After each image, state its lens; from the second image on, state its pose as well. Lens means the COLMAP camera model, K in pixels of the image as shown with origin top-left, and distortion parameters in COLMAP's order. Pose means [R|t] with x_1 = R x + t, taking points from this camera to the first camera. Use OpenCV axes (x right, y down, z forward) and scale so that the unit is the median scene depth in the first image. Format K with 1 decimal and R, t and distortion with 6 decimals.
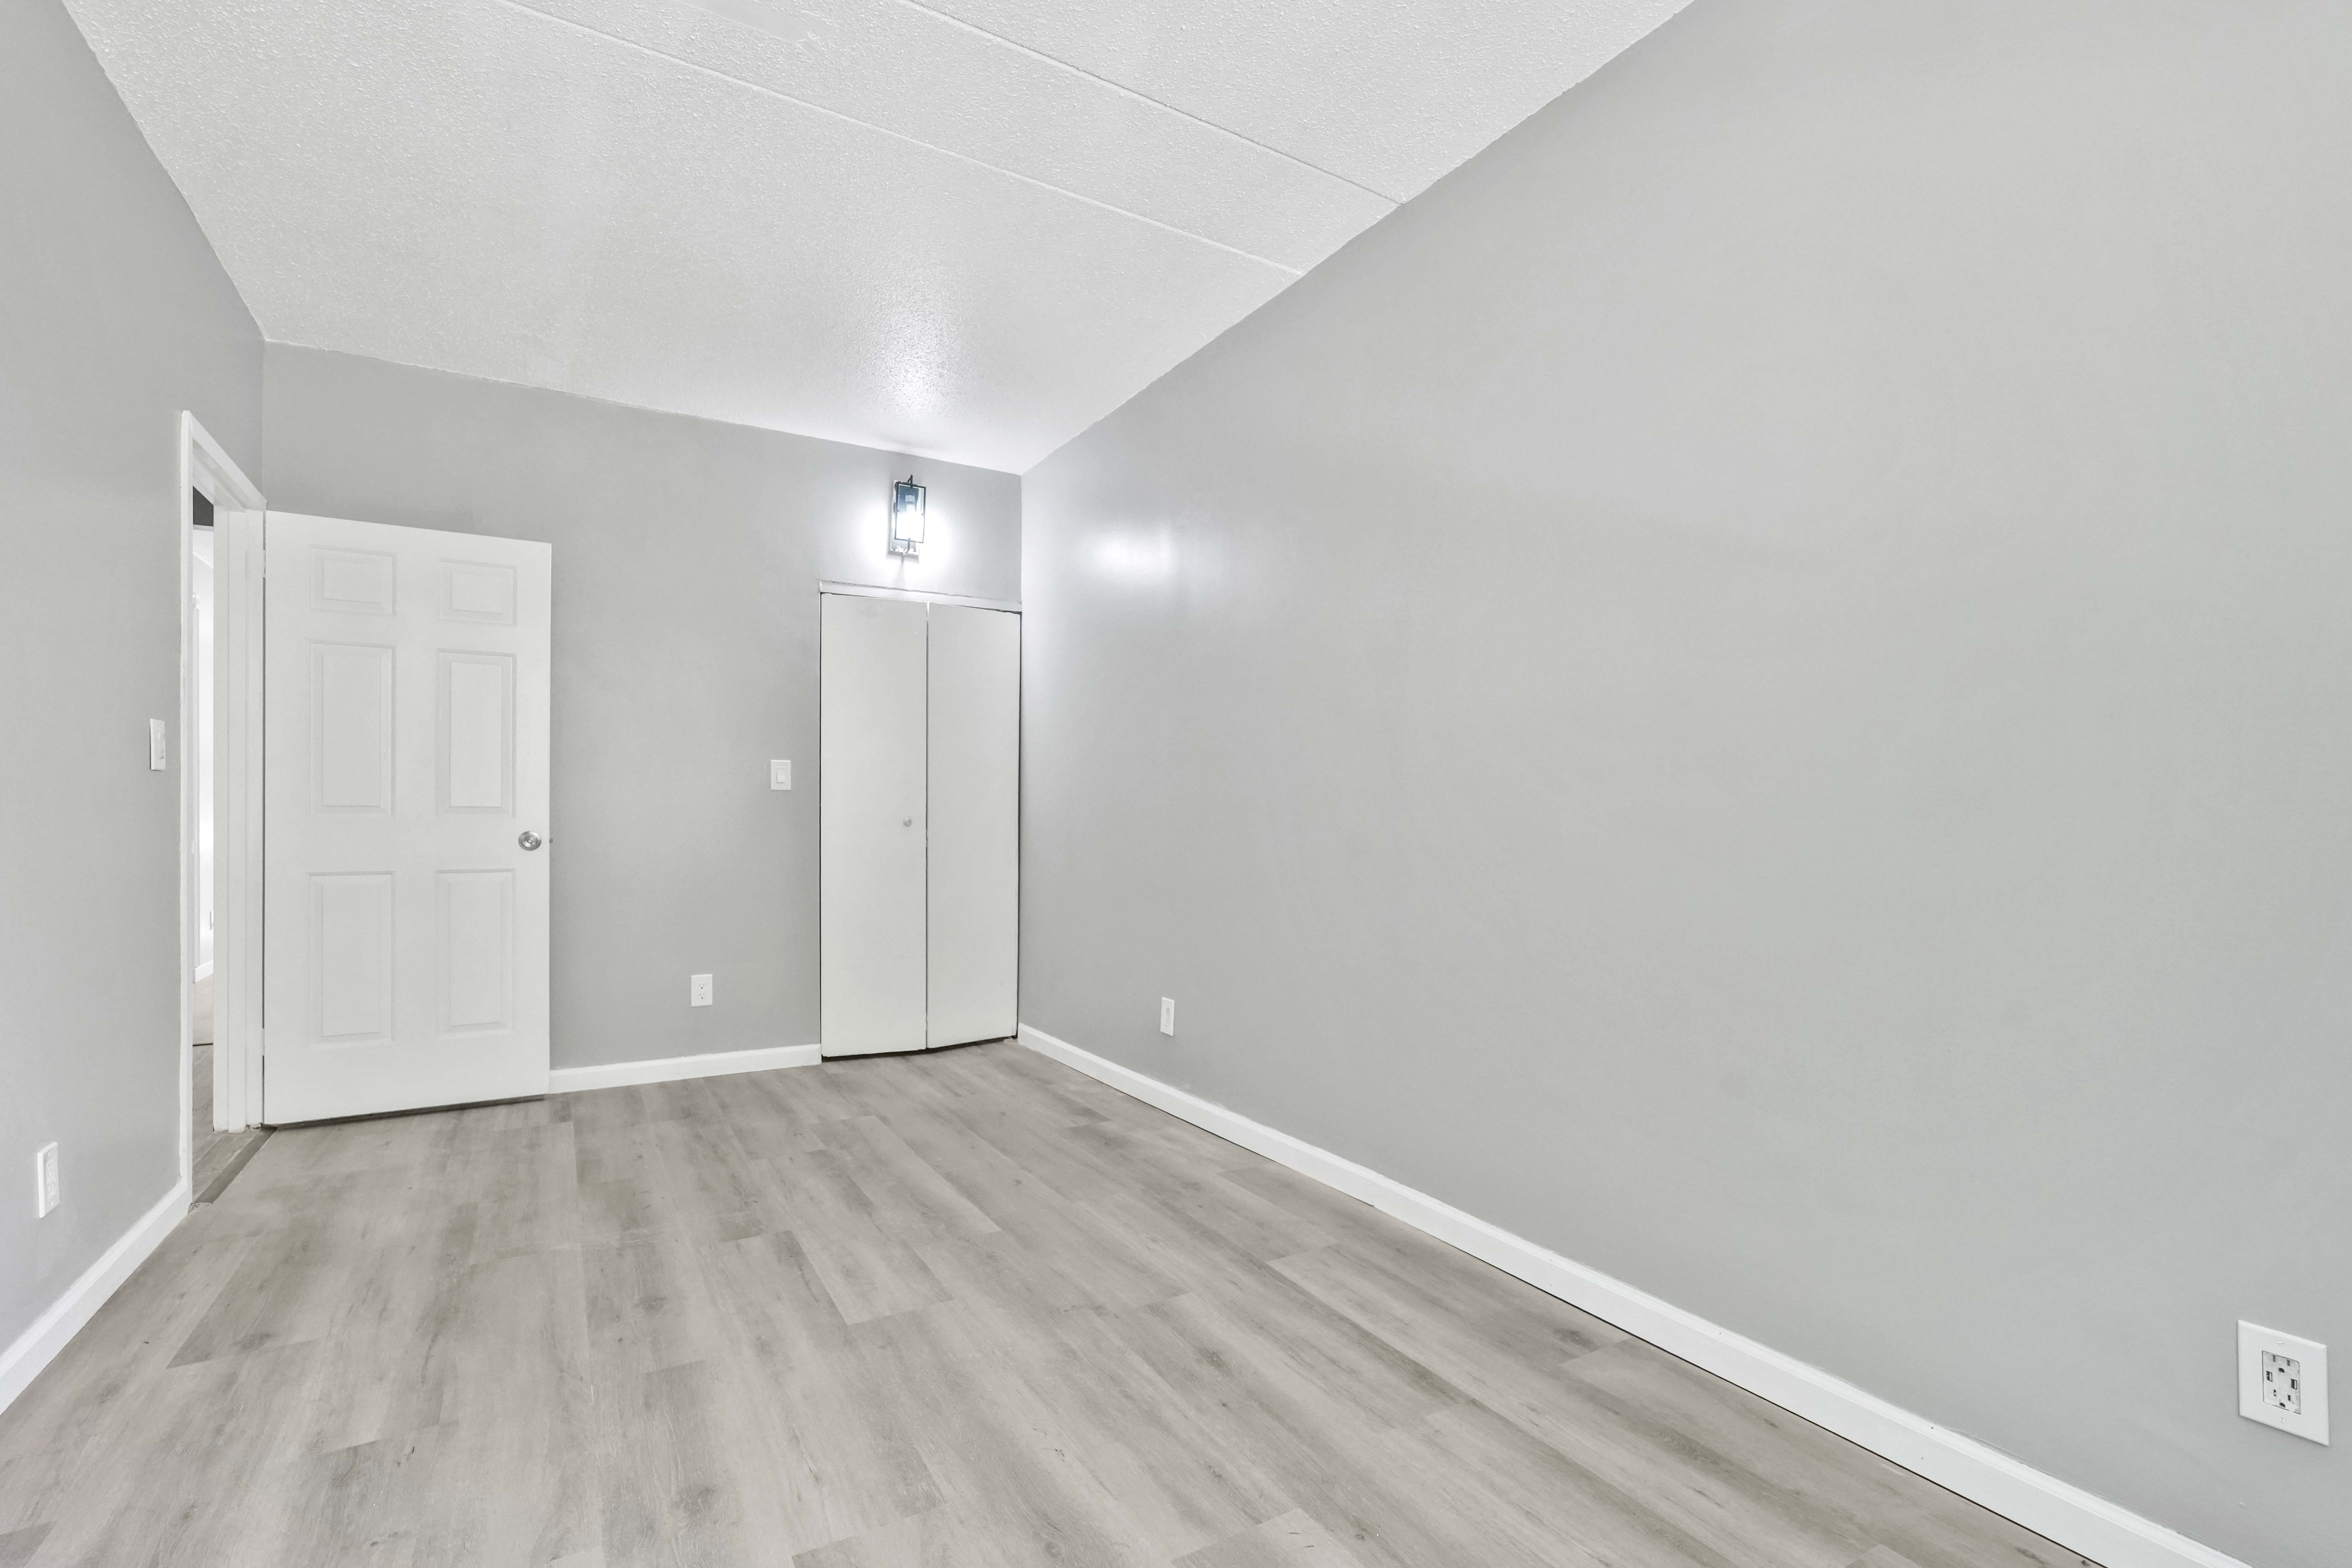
lens RADIAL K [[1028.9, 0, 1188.0], [0, 1028.9, 800.1], [0, 0, 1]] dist [-0.014886, 0.000721]
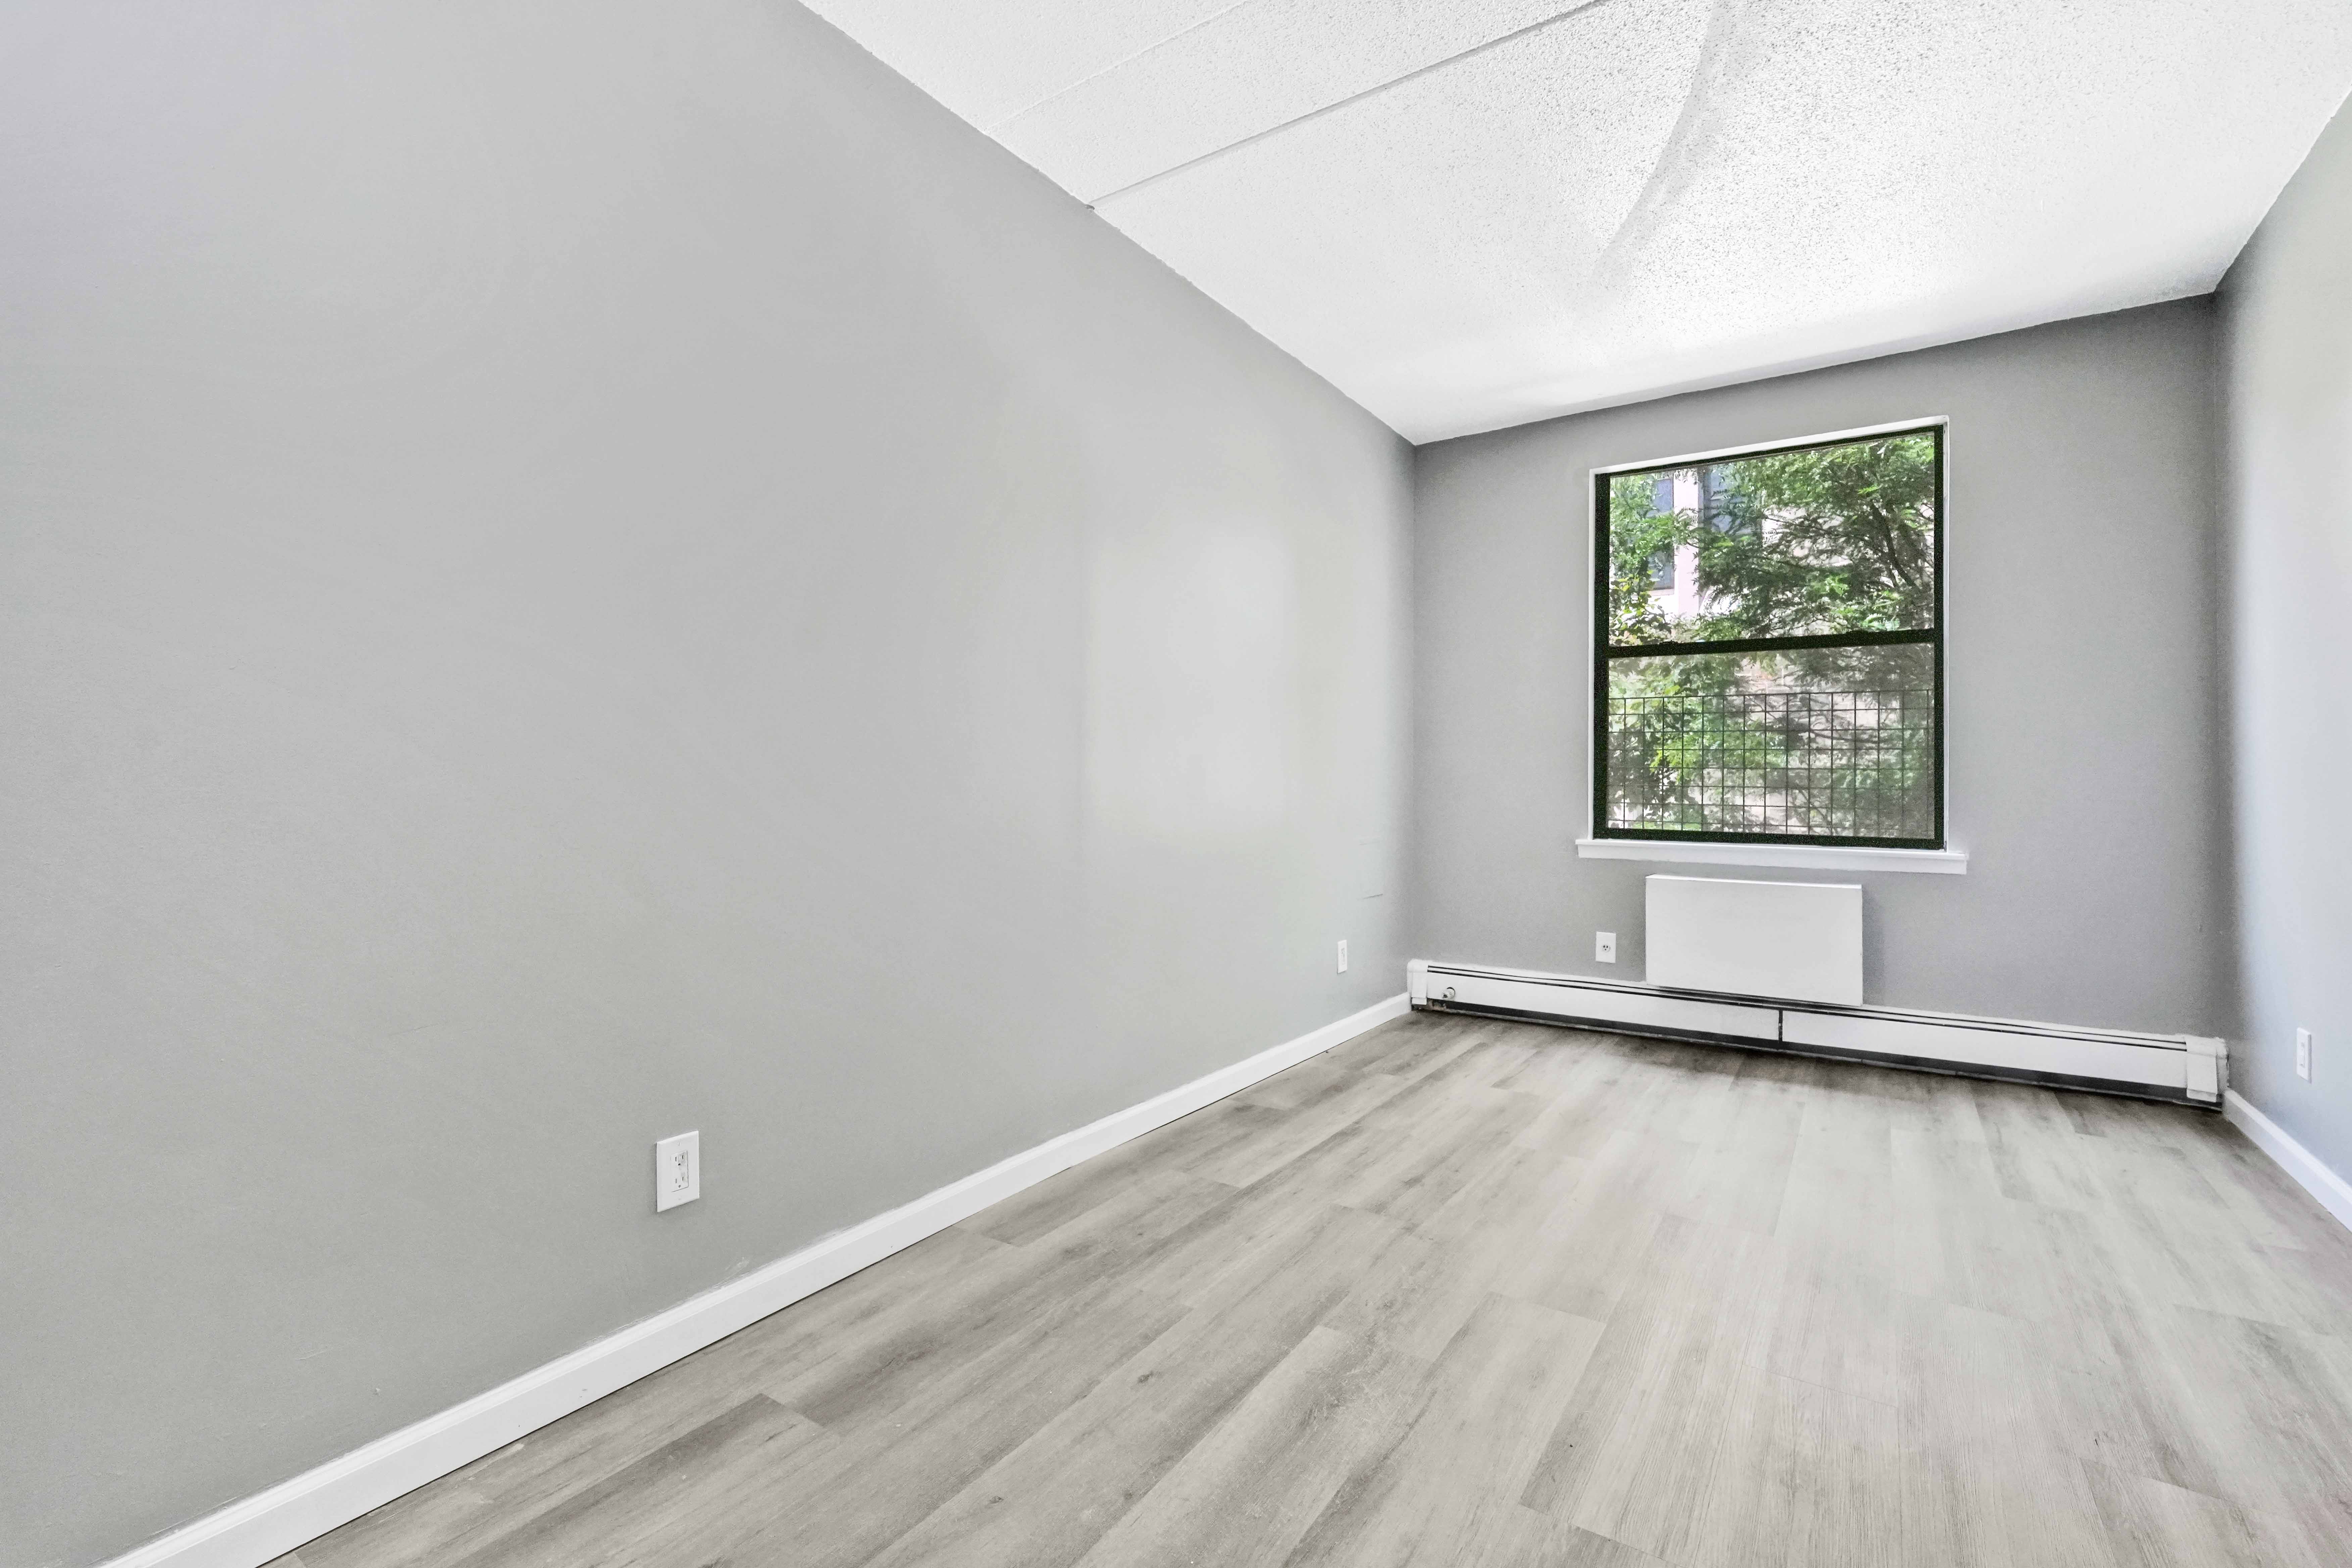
lens RADIAL K [[1028.9, 0, 1187.8], [0, 1028.9, 771.6], [0, 0, 1]] dist [-0.014886, 0.000721]
pose [[-0.405706, 0.005741, 0.913986, -0.879435], [-0.012907, 0.999845, -0.012009, 0.027522], [-0.913913, -0.016669, -0.405569, 1.484425]]
